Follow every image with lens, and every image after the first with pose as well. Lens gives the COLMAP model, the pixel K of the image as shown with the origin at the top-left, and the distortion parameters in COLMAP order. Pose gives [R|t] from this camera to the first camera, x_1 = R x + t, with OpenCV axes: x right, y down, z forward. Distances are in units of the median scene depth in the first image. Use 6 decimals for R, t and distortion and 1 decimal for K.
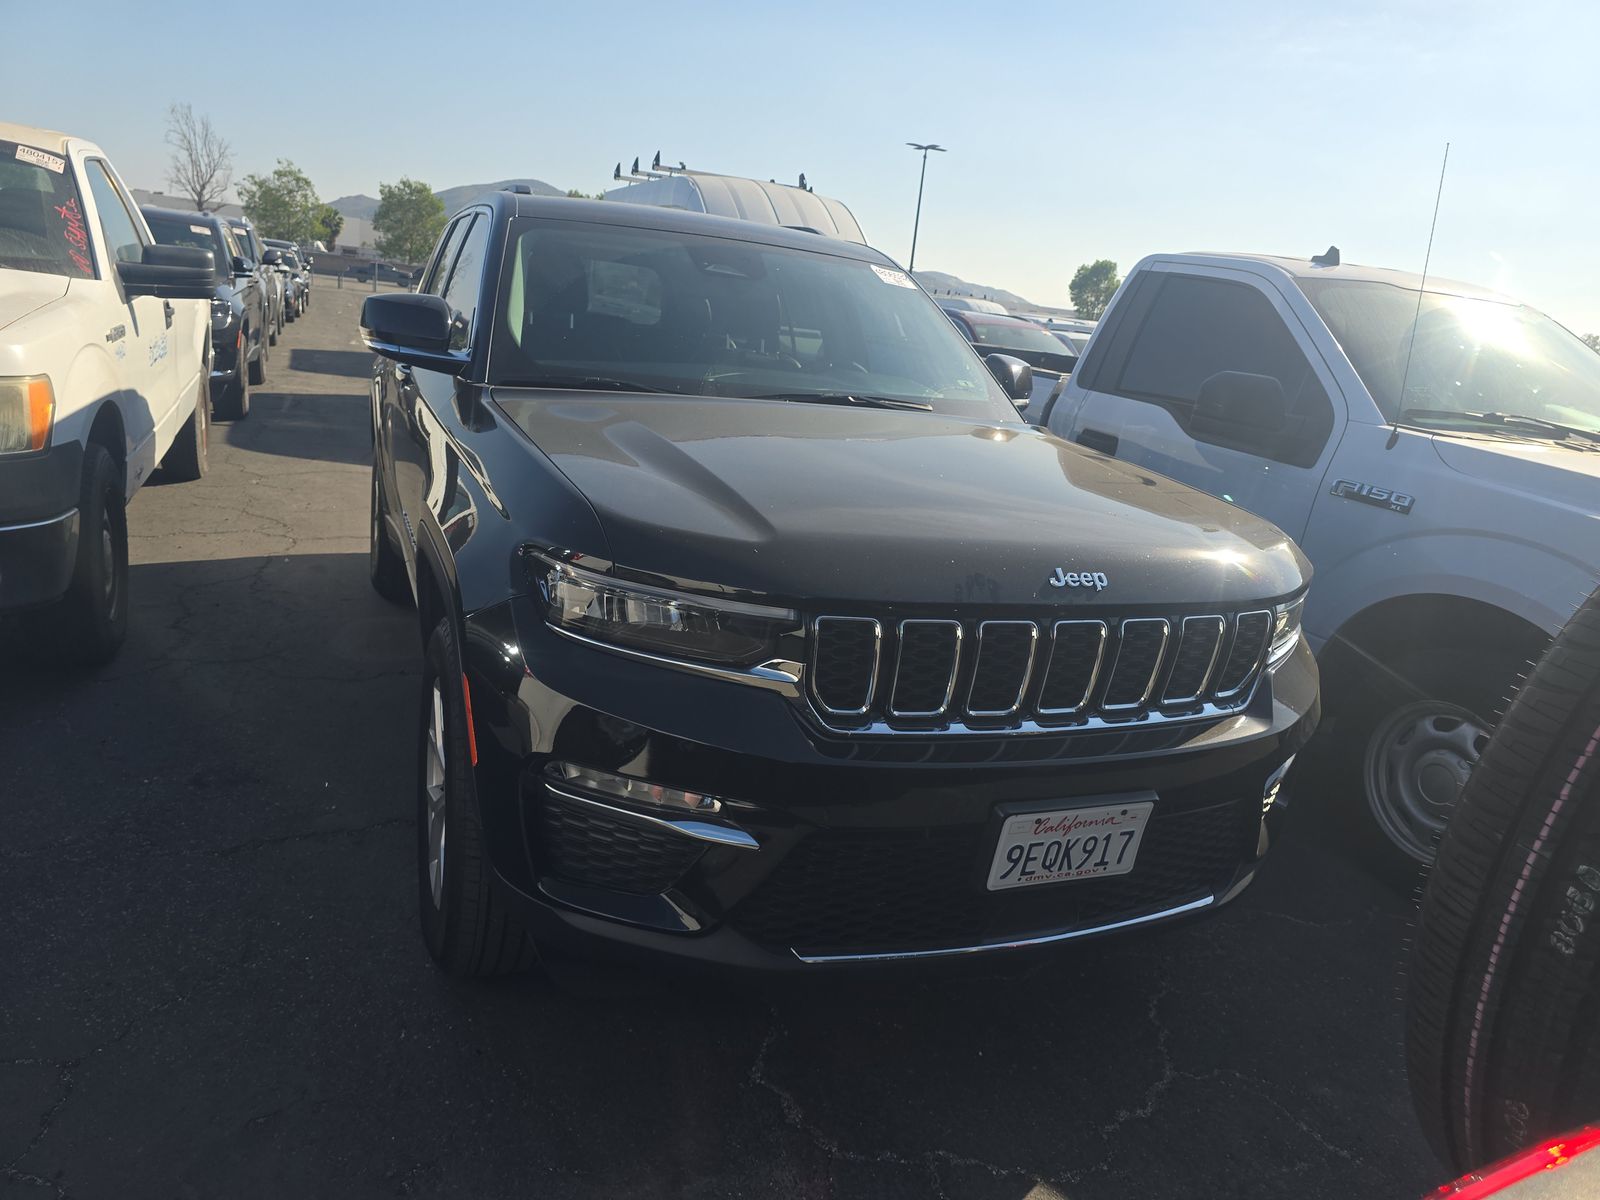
lens RADIAL K [[1105.1, 0, 795.6], [0, 1105.1, 600.1], [0, 0, 1]] dist [0.040210, -0.024350]
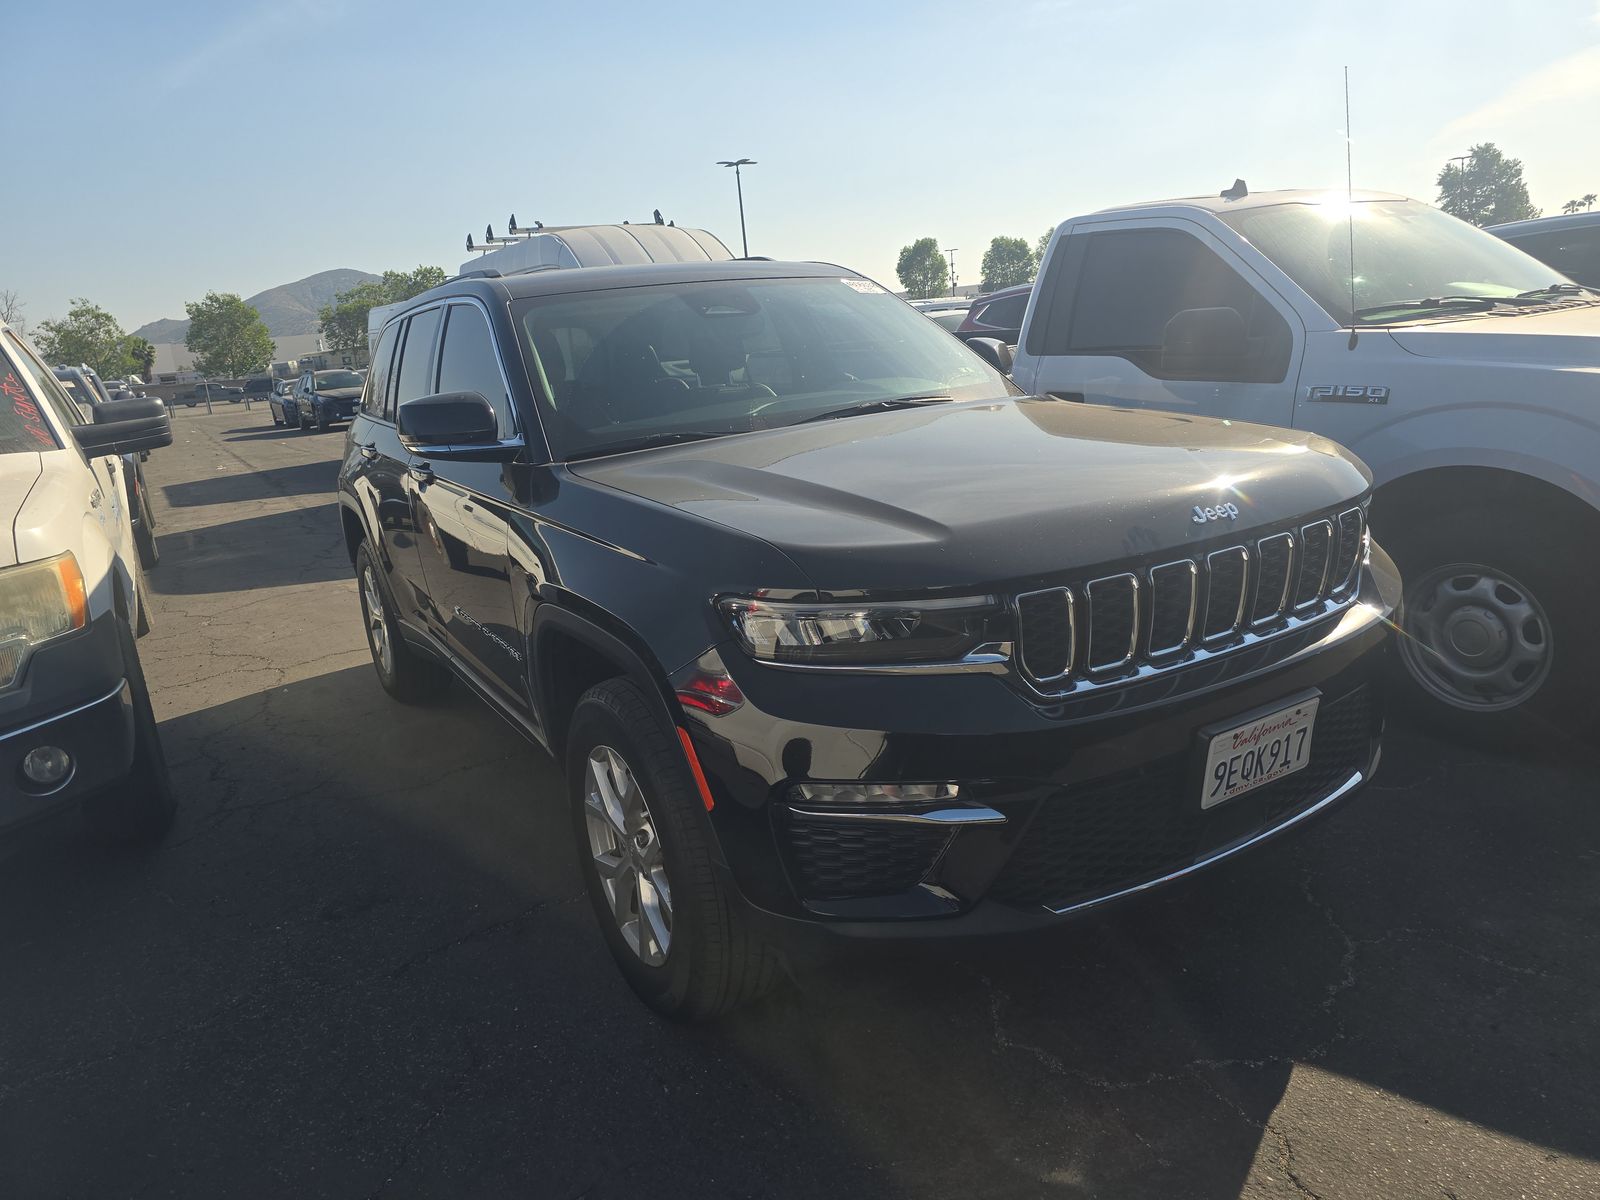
lens RADIAL K [[1105.1, 0, 794.8], [0, 1105.1, 602.6], [0, 0, 1]] dist [0.040210, -0.024350]
pose [[0.970745, -0.221704, 0.092206, -0.150630], [0.223014, 0.974807, -0.004019, -0.011510], [-0.088992, 0.024465, 0.995732, -0.029571]]
